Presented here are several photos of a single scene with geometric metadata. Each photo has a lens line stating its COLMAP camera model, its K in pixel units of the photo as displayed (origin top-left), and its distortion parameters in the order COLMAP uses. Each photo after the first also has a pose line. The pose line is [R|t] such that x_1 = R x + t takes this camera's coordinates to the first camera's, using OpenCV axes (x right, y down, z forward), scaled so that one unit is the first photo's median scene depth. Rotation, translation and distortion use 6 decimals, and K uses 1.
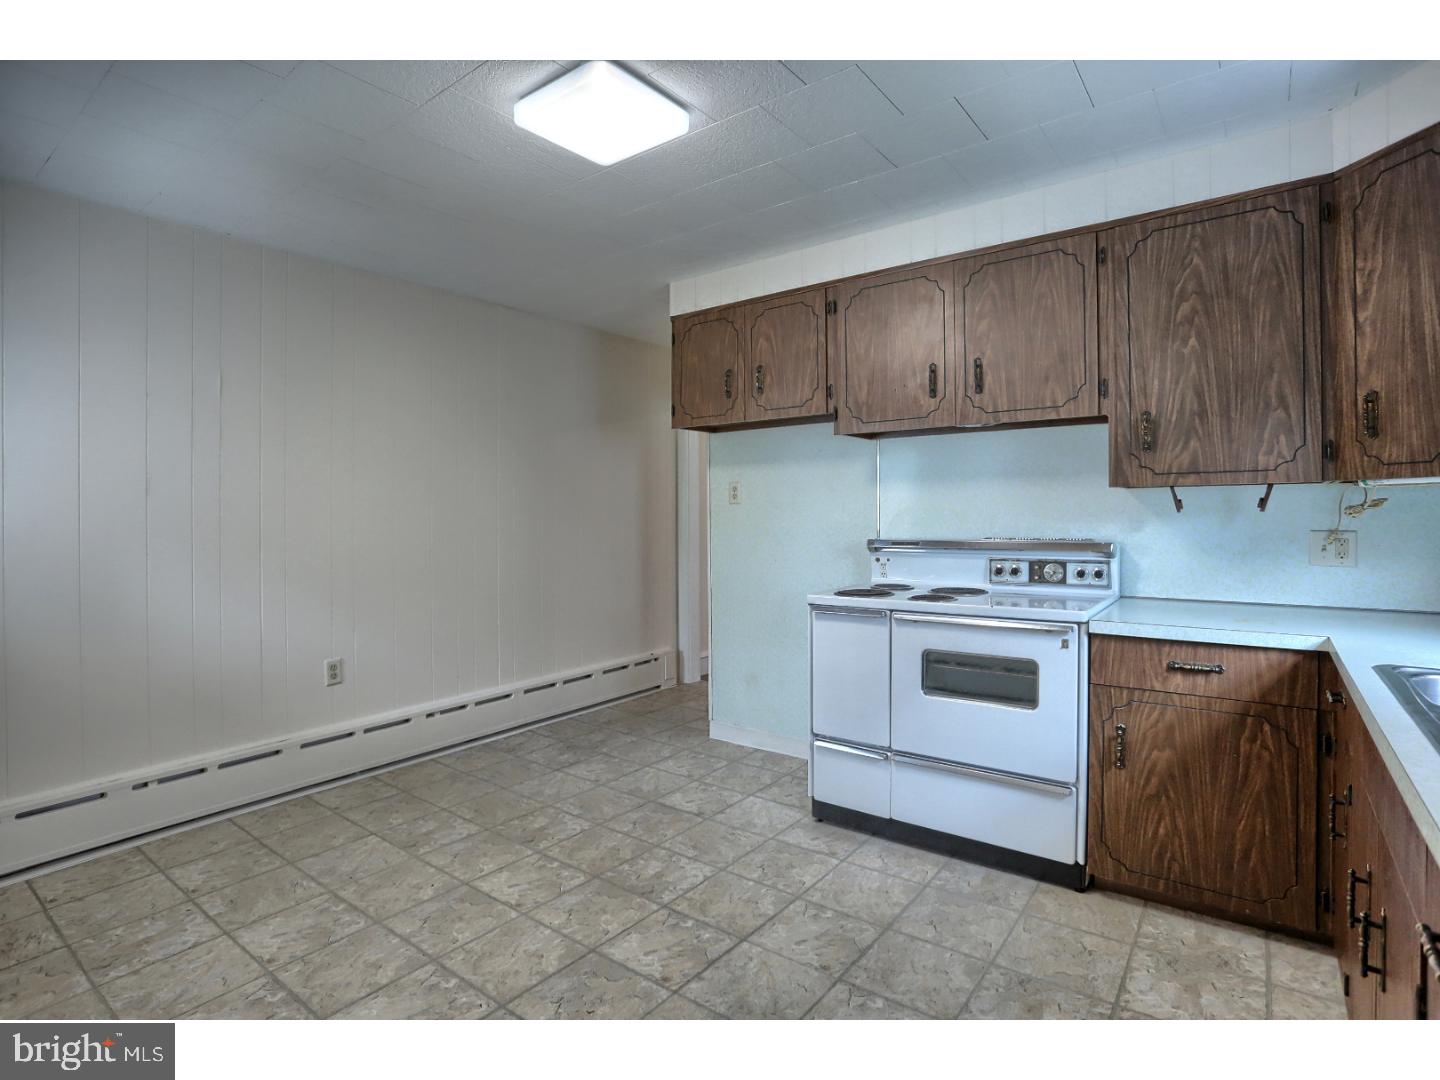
lens RADIAL K [[746.1, 0, 726.4], [0, 746.1, 519.5], [0, 0, 1]] dist [-0.054023, 0.022632]
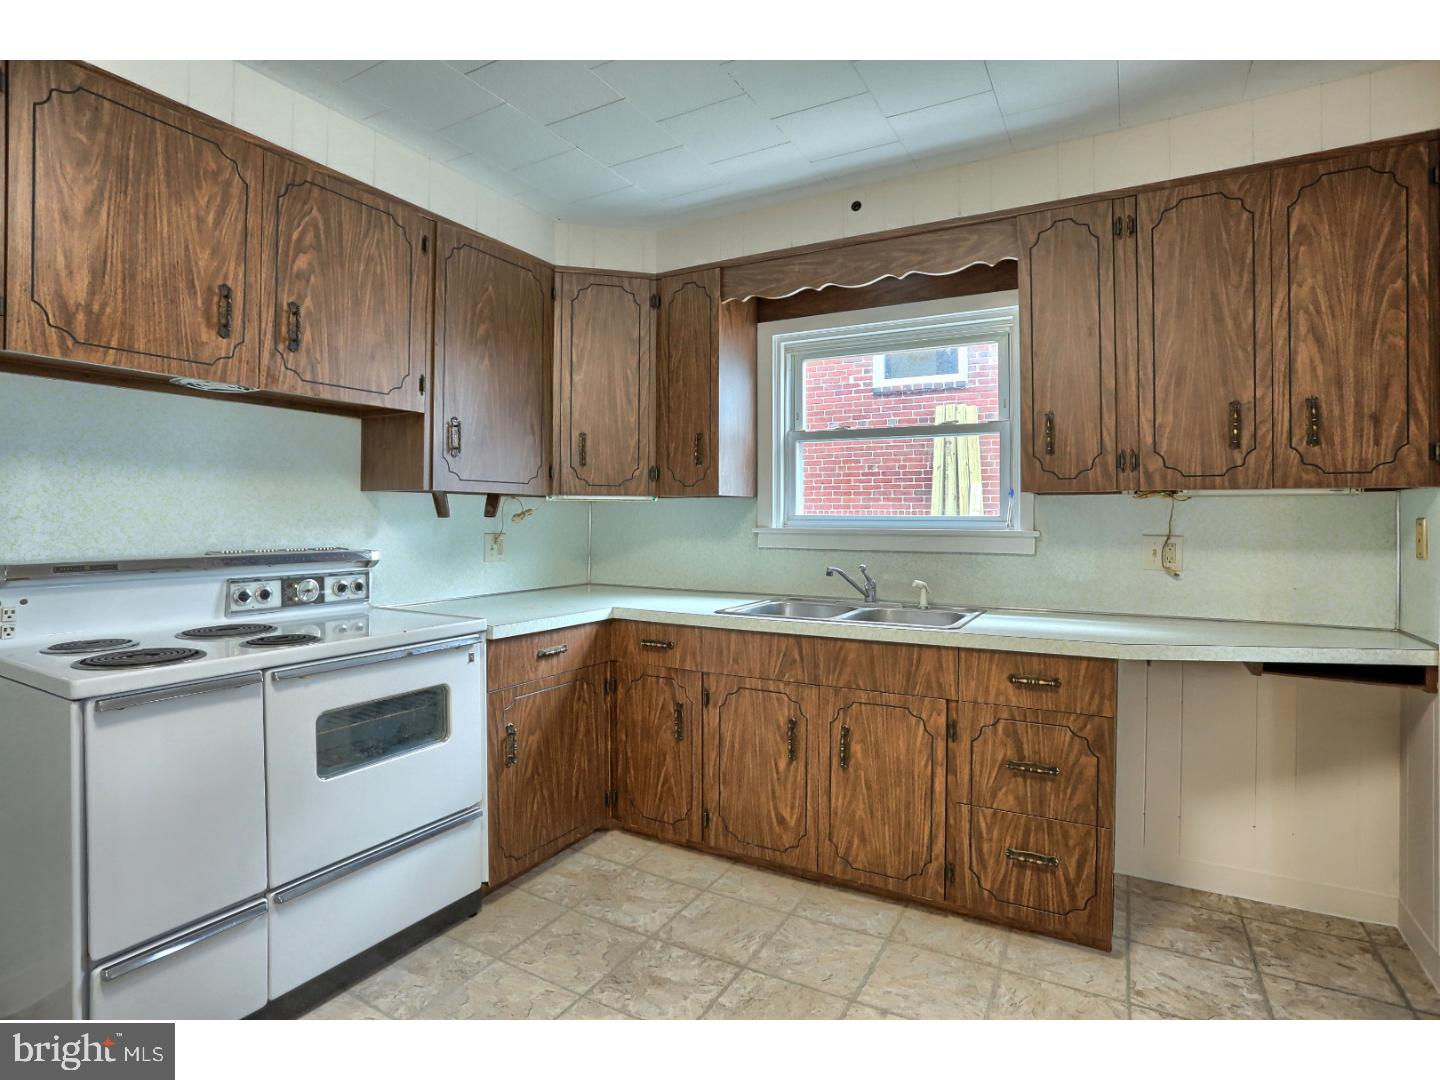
lens RADIAL K [[746.1, 0, 726.4], [0, 746.1, 519.5], [0, 0, 1]] dist [-0.054023, 0.022632]
pose [[-0.141741, 0.006959, 0.989879, -0.503002], [0.004964, 0.999968, -0.006320, 0.001950], [-0.989891, 0.004019, -0.141771, 0.795350]]
